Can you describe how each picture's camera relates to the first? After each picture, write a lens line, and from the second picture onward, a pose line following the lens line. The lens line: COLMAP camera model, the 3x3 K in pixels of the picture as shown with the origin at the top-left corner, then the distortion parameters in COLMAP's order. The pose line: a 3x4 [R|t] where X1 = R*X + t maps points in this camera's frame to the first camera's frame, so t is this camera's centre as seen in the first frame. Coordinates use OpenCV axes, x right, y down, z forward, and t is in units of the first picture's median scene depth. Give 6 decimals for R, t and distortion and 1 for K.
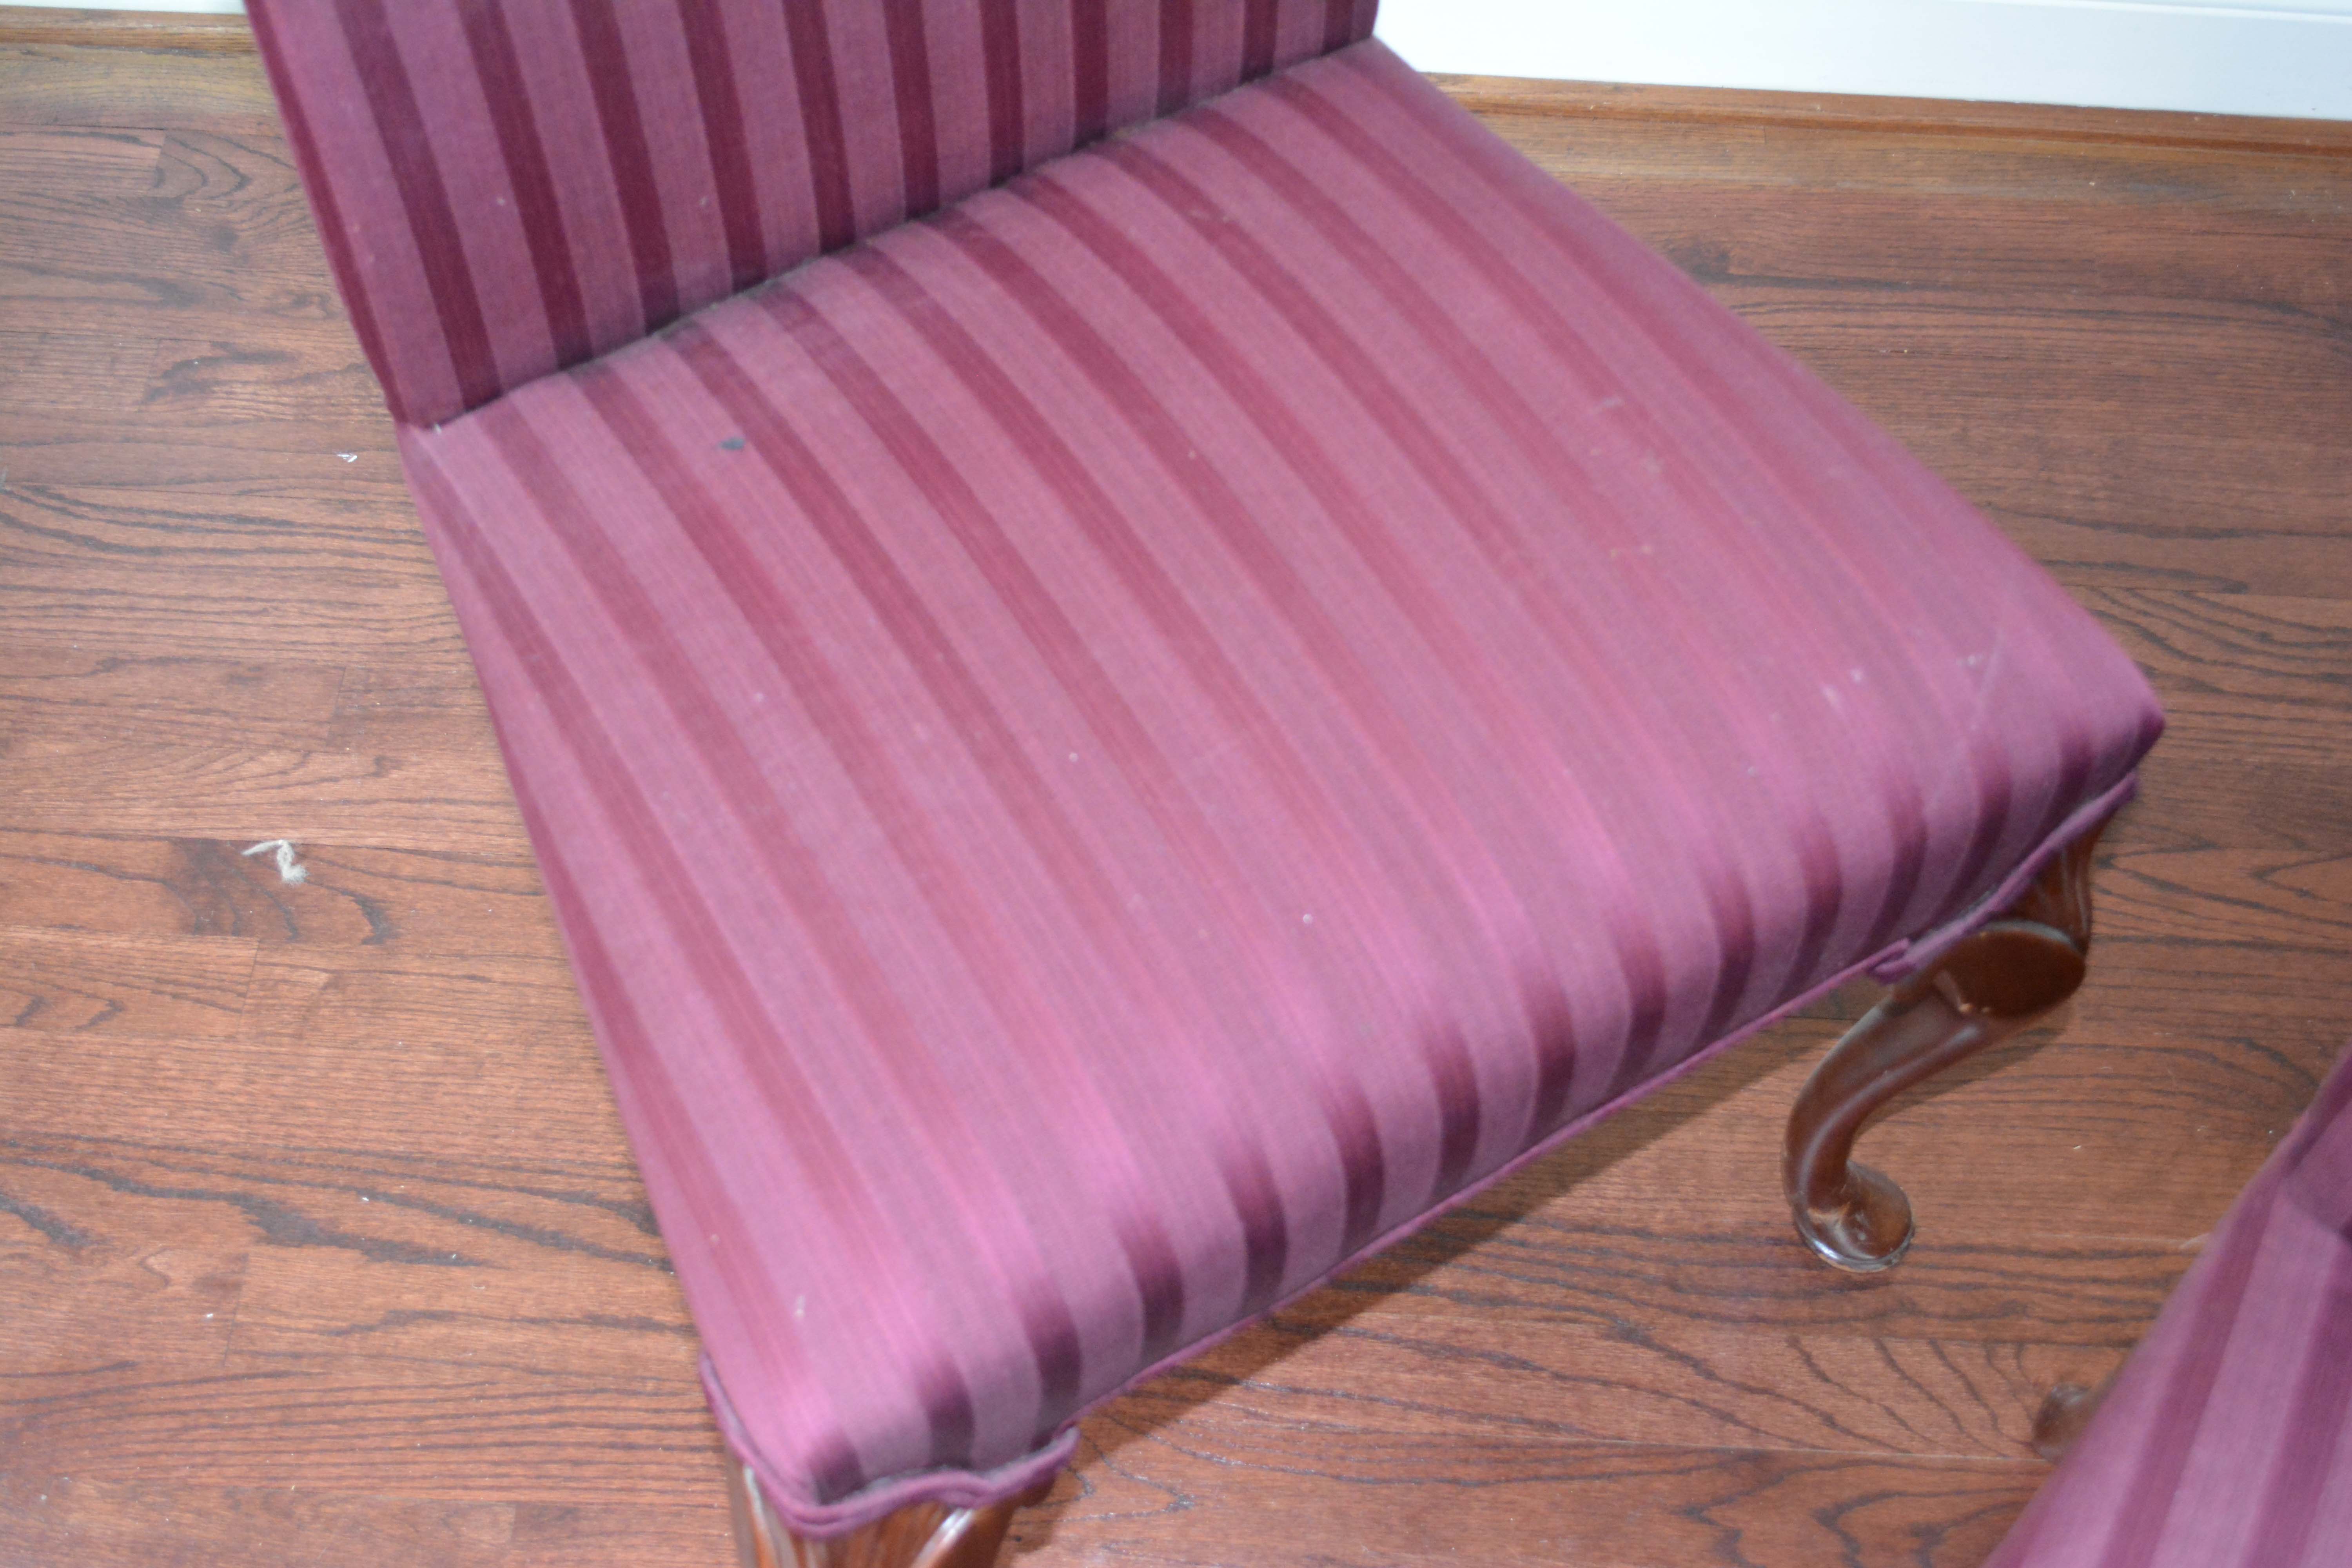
lens RADIAL K [[2753.4, 0, 1156.7], [0, 2753.4, 789.7], [0, 0, 1]] dist [-0.042071, 0.000000]
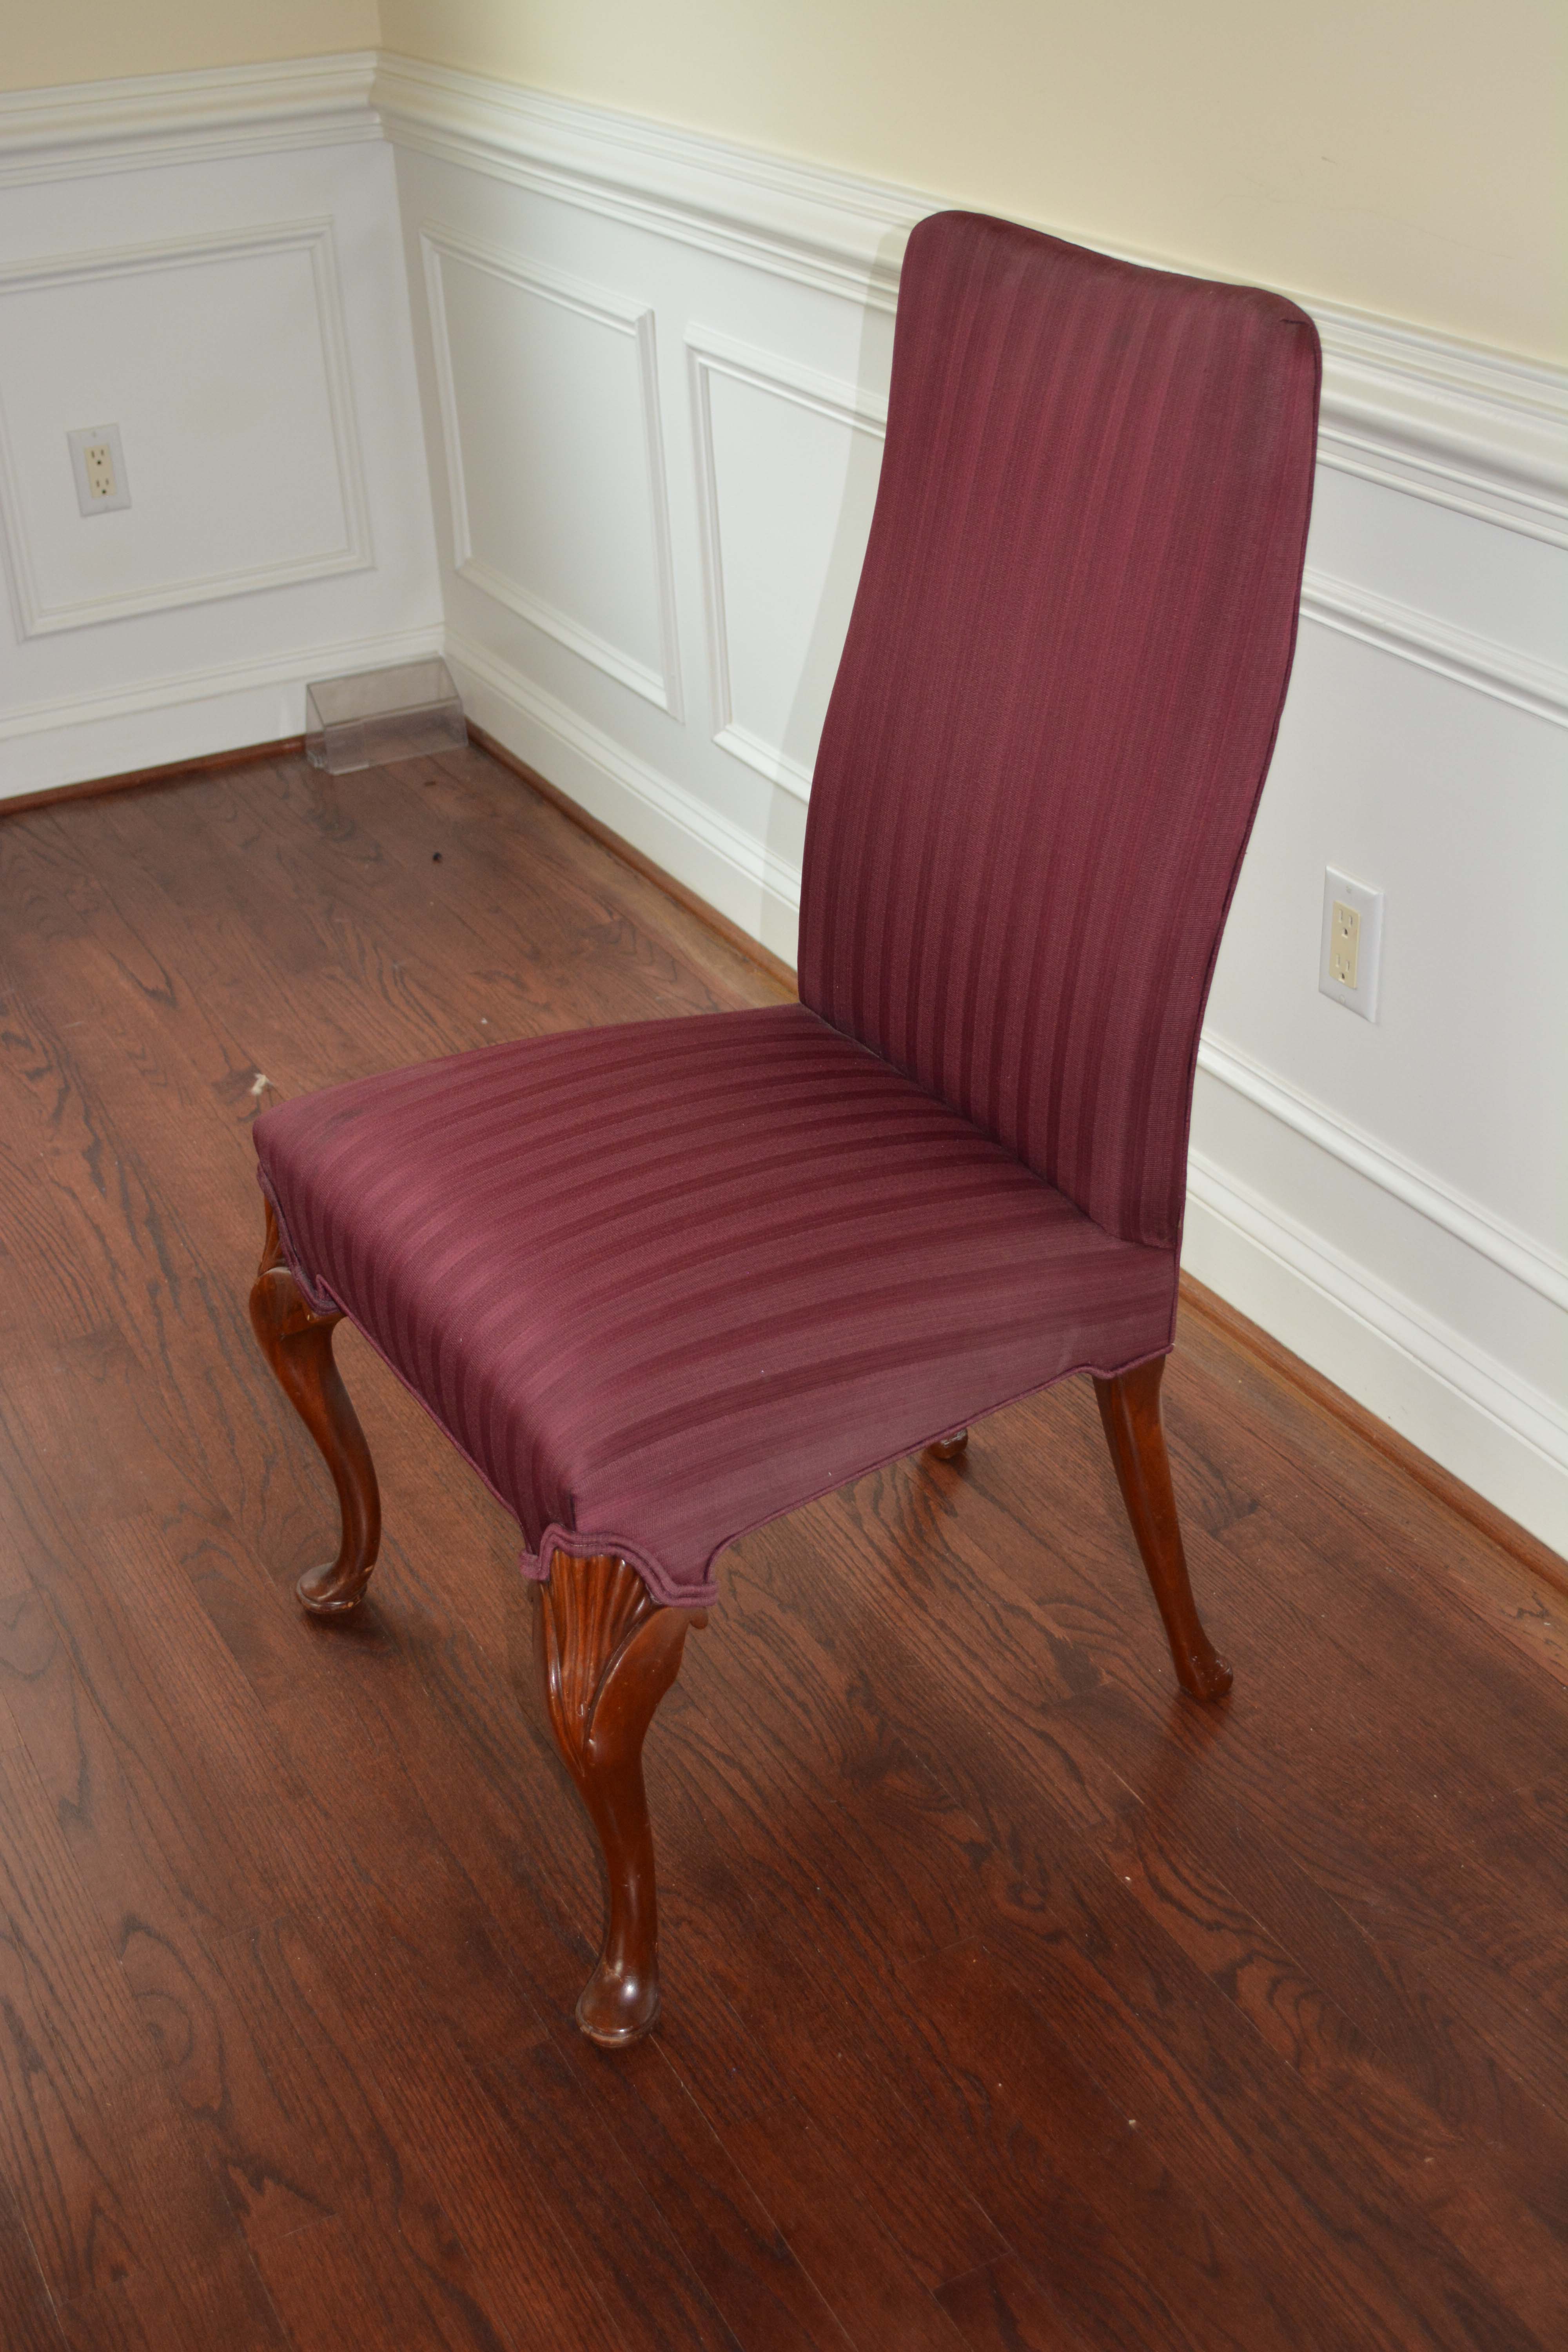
lens RADIAL K [[2753.4, 0, 772.8], [0, 2753.4, 1171.7], [0, 0, 1]] dist [-0.042071, 0.000000]
pose [[0.503043, 0.382512, -0.775005, 1.683193], [-0.693034, 0.714311, -0.097281, 0.005653], [0.516383, 0.586042, 0.624423, -0.086597]]
